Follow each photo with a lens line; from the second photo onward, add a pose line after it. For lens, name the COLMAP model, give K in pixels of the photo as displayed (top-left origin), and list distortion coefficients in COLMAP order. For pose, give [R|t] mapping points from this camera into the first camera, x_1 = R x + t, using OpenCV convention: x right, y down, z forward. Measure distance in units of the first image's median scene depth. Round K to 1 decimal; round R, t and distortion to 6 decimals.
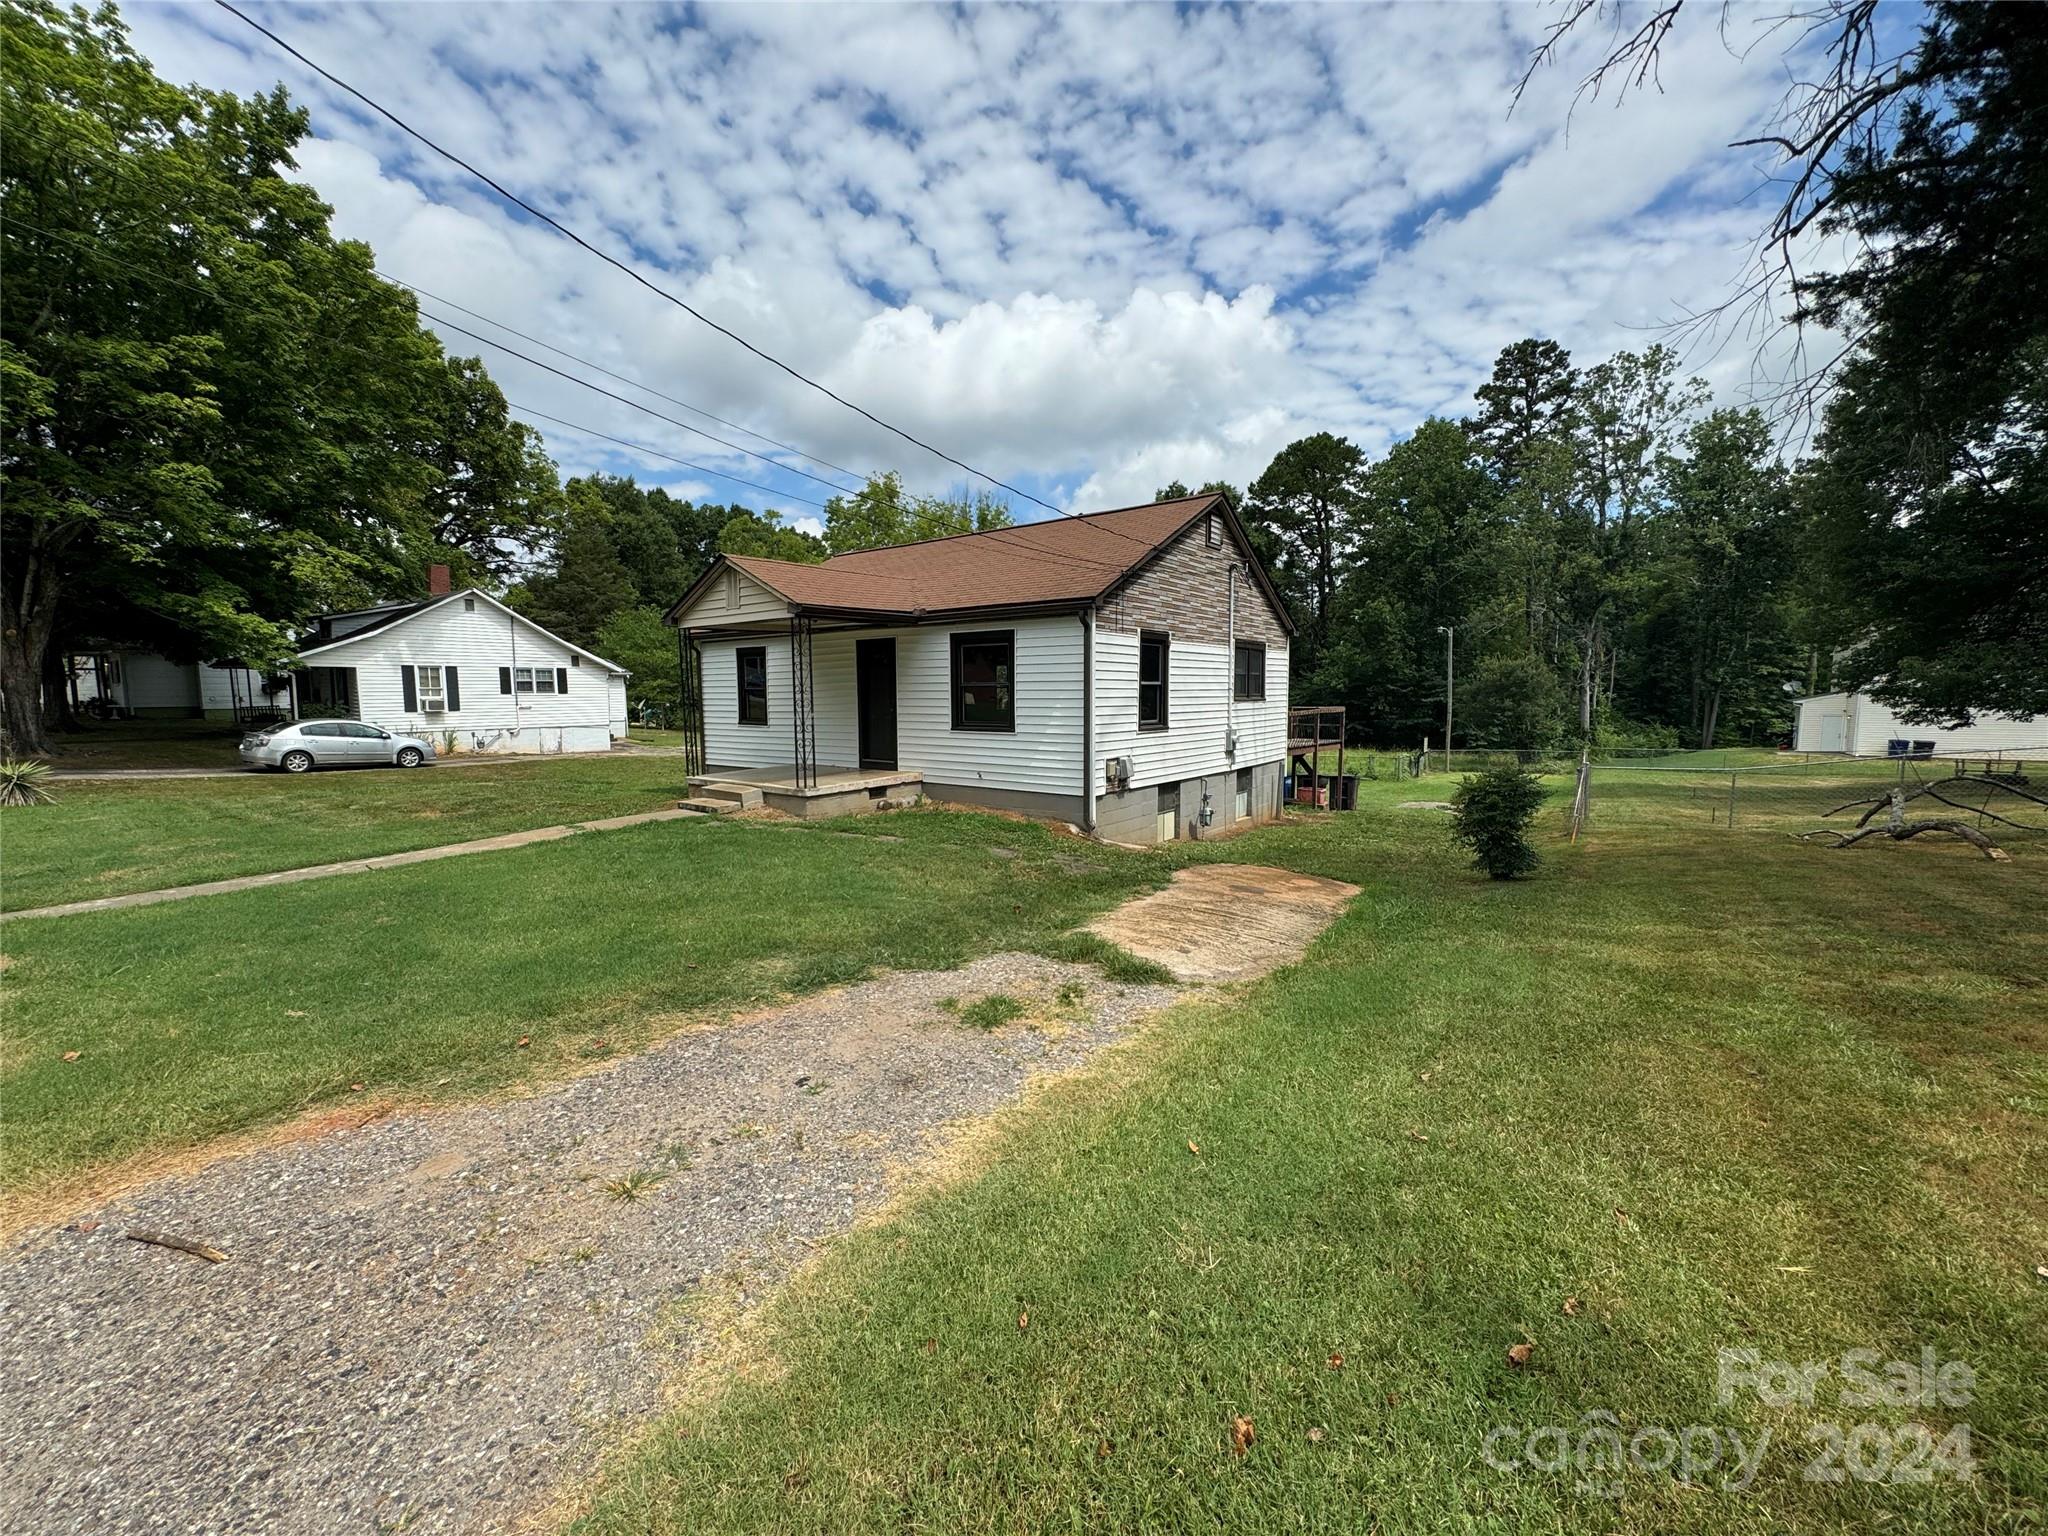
lens RADIAL K [[820.4, 0, 1022.3], [0, 820.4, 761.7], [0, 0, 1]] dist [0.001666, 0.000485]
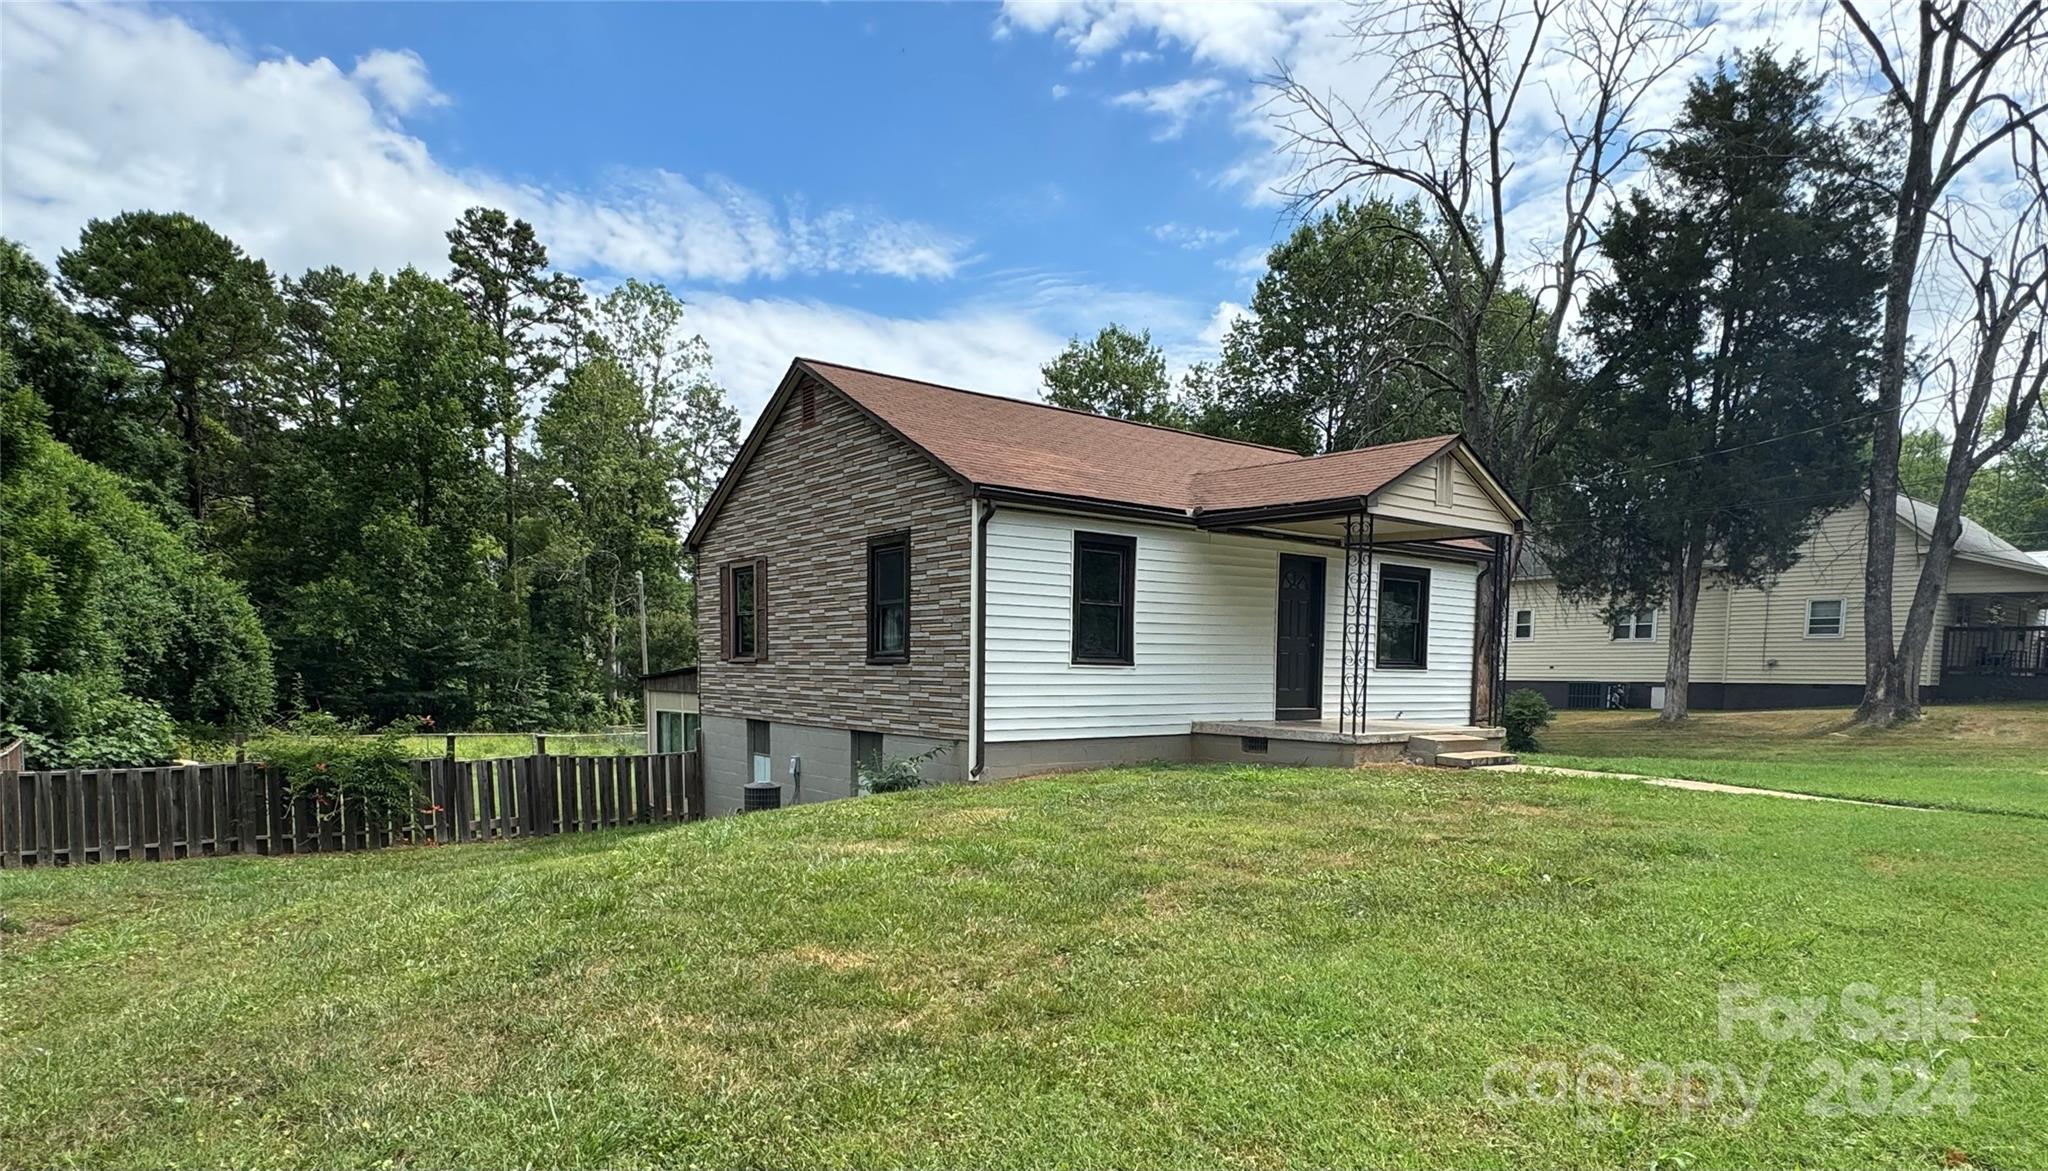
lens RADIAL K [[1163.5, 0, 1022.4], [0, 1163.5, 777.8], [0, 0, 1]] dist [-0.004355, -0.002246]
pose [[0.265061, -0.076426, 0.961198, -0.405424], [0.069964, 0.995751, 0.059880, -0.006197], [-0.961690, 0.051377, 0.269282, 0.289538]]
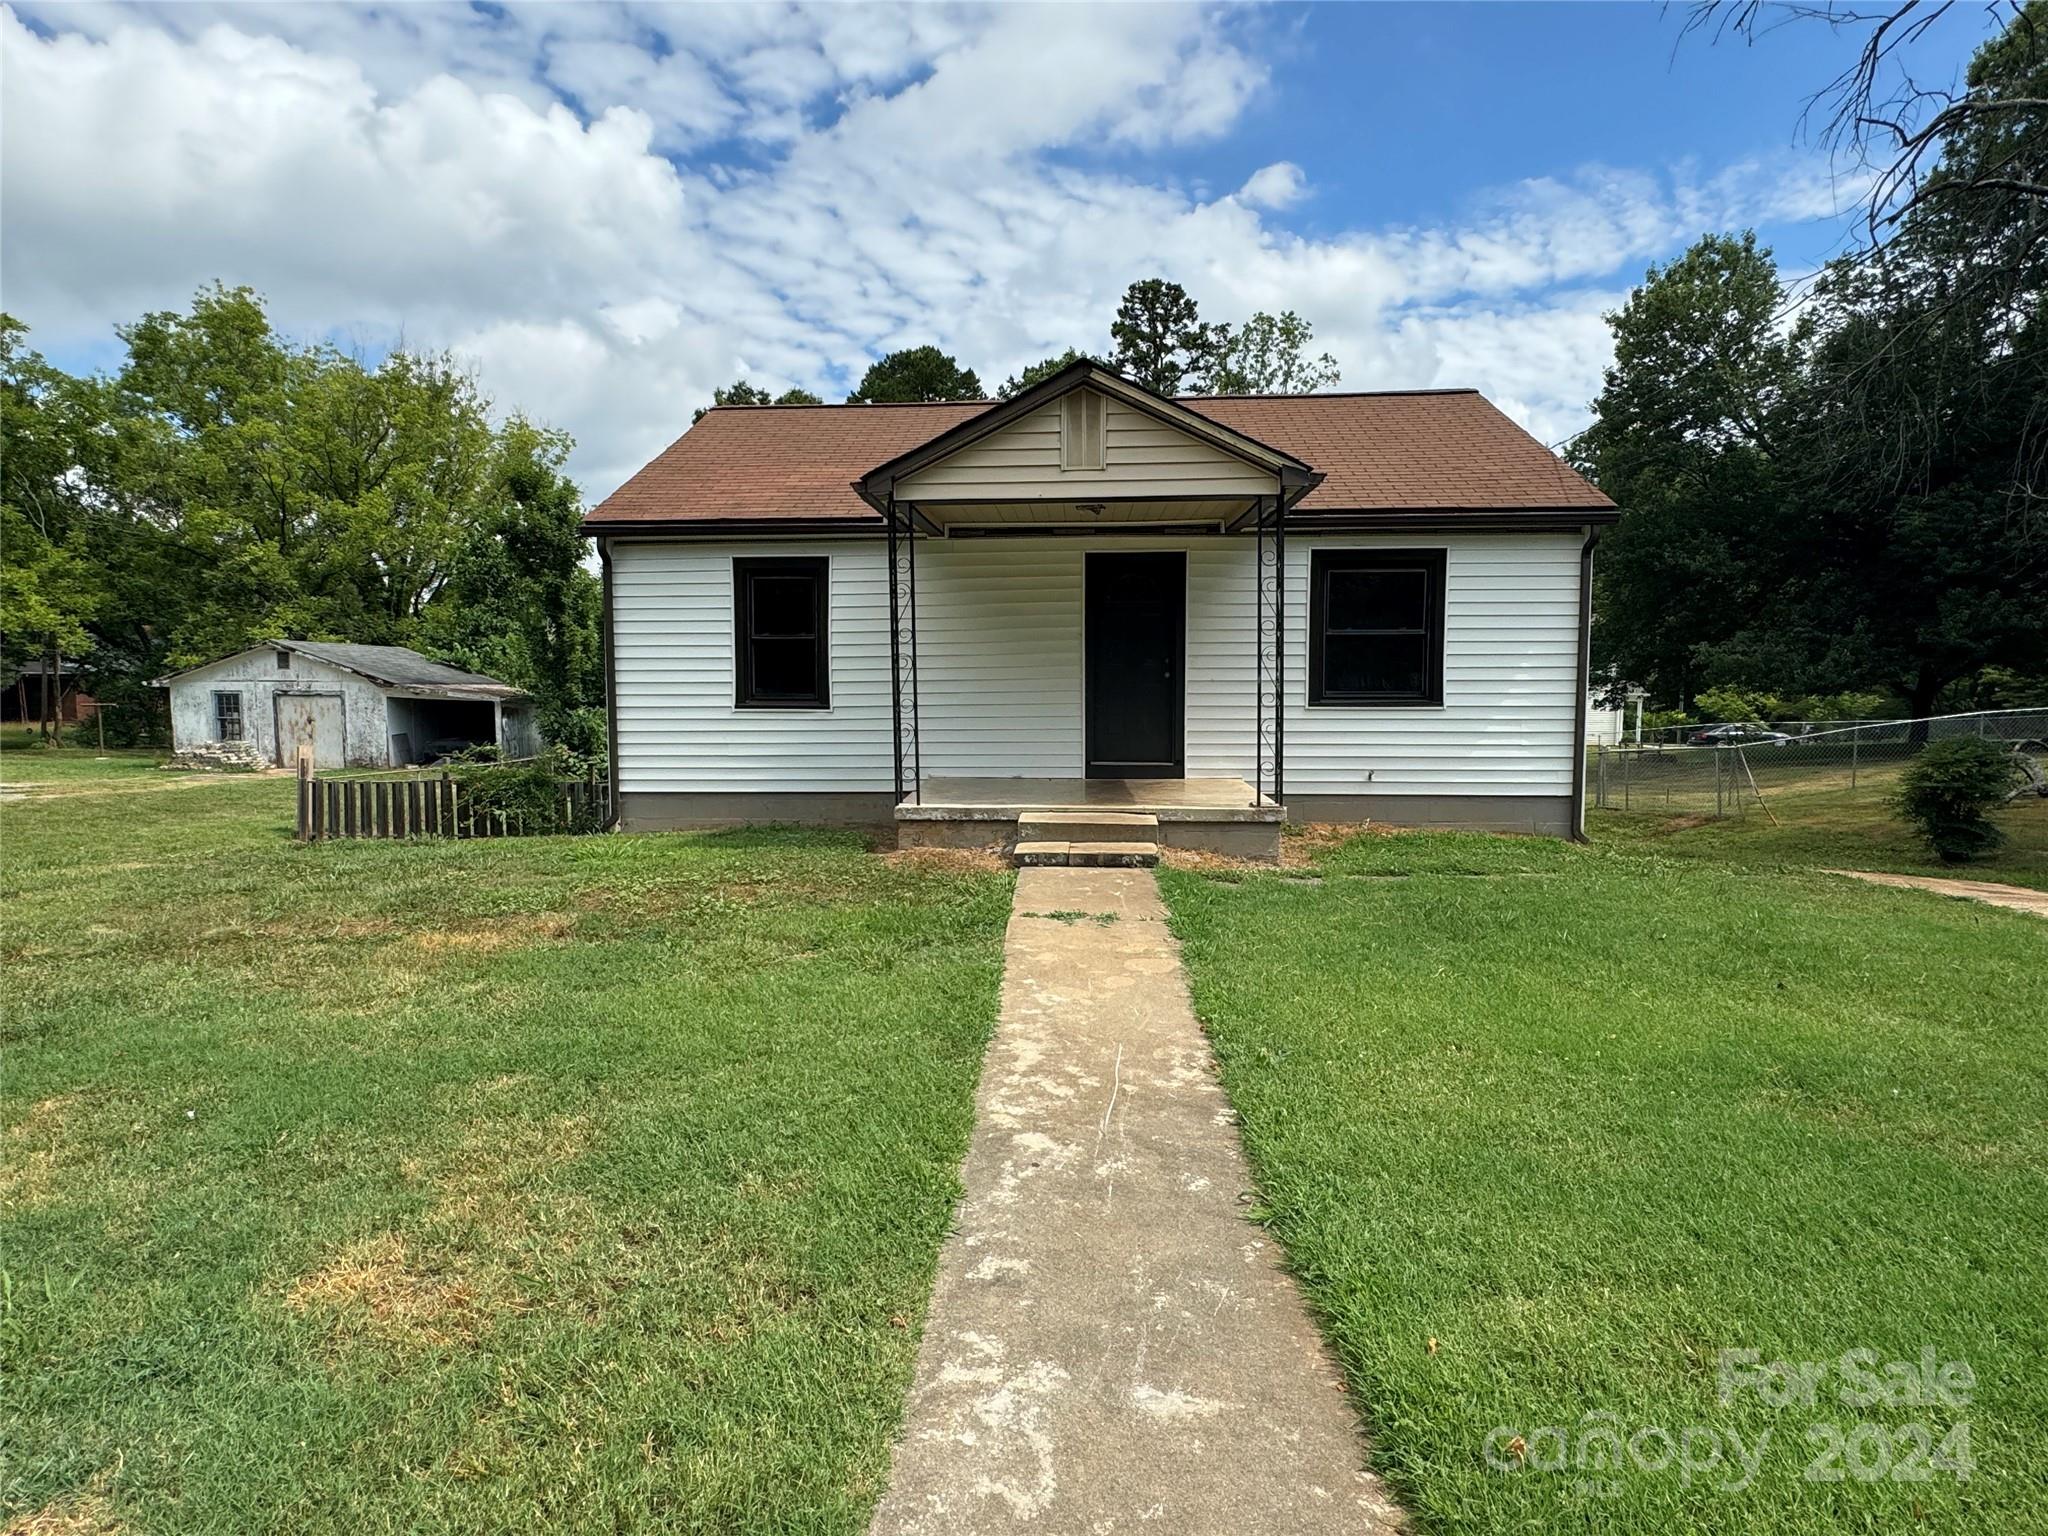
lens RADIAL K [[1143.1, 0, 1015.2], [0, 1143.1, 764.7], [0, 0, 1]] dist [-0.001135, 0.004450]
pose [[0.836717, -0.030826, 0.546768, -0.208336], [0.043586, 0.998996, -0.010378, 0.001412], [-0.545899, 0.032514, 0.837220, 0.111703]]
